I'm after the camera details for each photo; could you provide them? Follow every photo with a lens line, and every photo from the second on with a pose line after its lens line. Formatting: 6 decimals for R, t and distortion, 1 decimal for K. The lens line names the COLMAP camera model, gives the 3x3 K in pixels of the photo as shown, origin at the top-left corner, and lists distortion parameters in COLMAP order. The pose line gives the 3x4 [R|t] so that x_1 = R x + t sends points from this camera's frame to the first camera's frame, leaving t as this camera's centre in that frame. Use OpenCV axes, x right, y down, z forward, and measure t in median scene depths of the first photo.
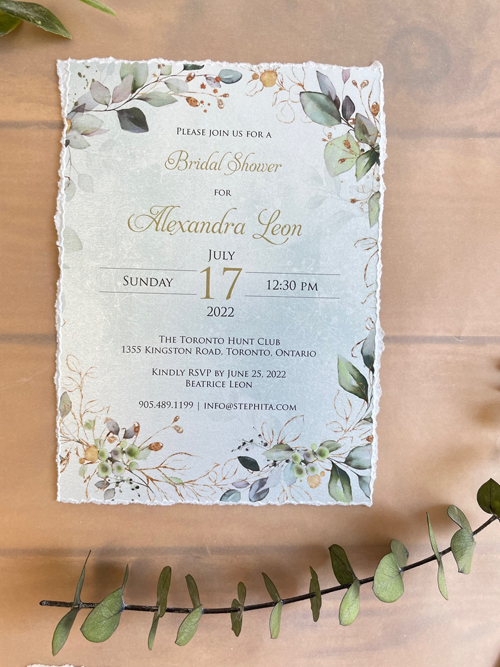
lens RADIAL K [[508.5, 0, 246.0], [0, 508.5, 336.4], [0, 0, 1]] dist [0.048695, -0.100535]
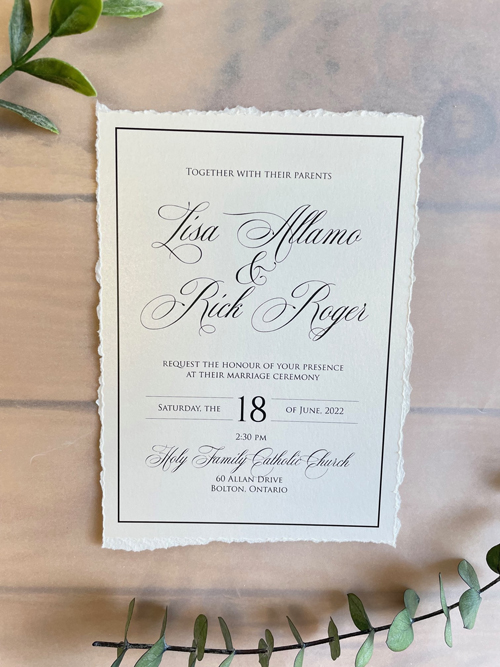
lens RADIAL K [[508.5, 0, 246.0], [0, 508.5, 336.4], [0, 0, 1]] dist [0.048695, -0.100535]
pose [[0.999517, 0.018641, -0.024861, -0.039680], [-0.014956, 0.989904, 0.140951, -0.286220], [0.027237, -0.140511, 0.989704, -0.021124]]
